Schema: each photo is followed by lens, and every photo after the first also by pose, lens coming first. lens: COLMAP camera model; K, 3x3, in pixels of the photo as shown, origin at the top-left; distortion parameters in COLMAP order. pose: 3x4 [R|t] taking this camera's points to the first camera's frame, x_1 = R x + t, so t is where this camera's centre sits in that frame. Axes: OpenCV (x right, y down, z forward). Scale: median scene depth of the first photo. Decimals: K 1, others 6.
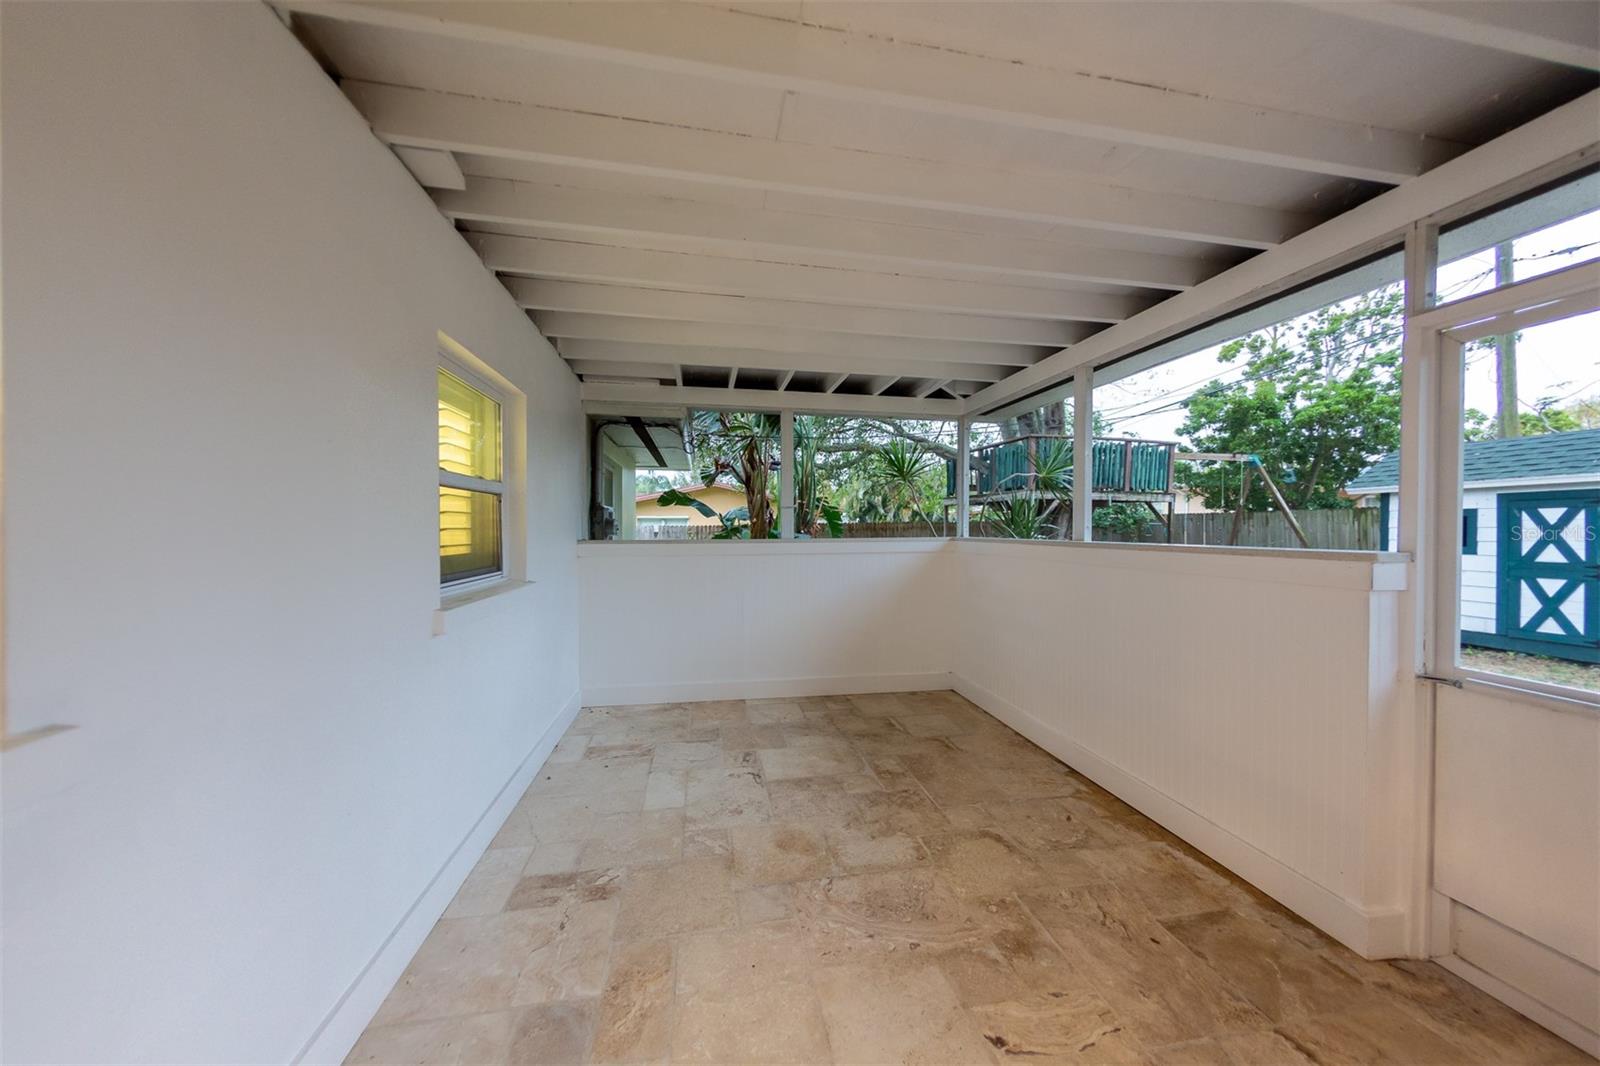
lens RADIAL K [[528.1, 0, 800.0], [0, 528.1, 533.0], [0, 0, 1]] dist [-0.001295, -0.000033]
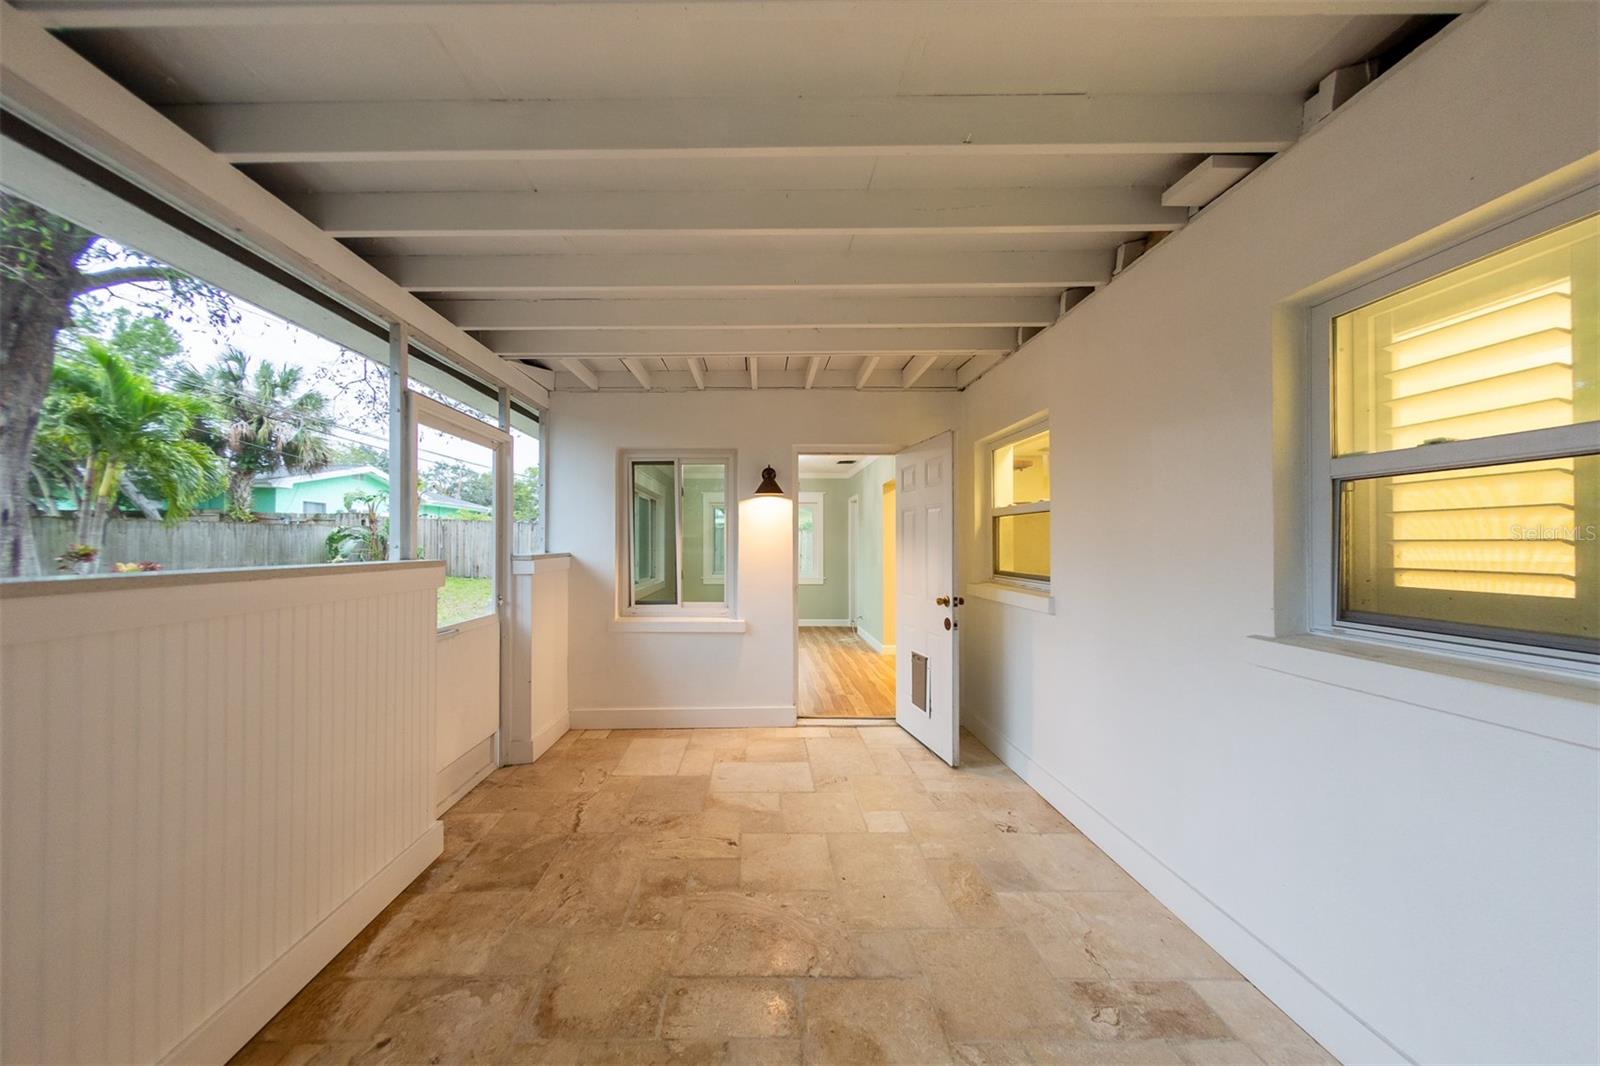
lens RADIAL K [[528.1, 0, 800.0], [0, 528.1, 533.0], [0, 0, 1]] dist [-0.001295, -0.000033]
pose [[-0.995090, 0.002058, 0.098956, -0.012307], [0.000959, 0.999937, -0.011150, -0.021461], [-0.098973, -0.011000, -0.995029, 1.848991]]
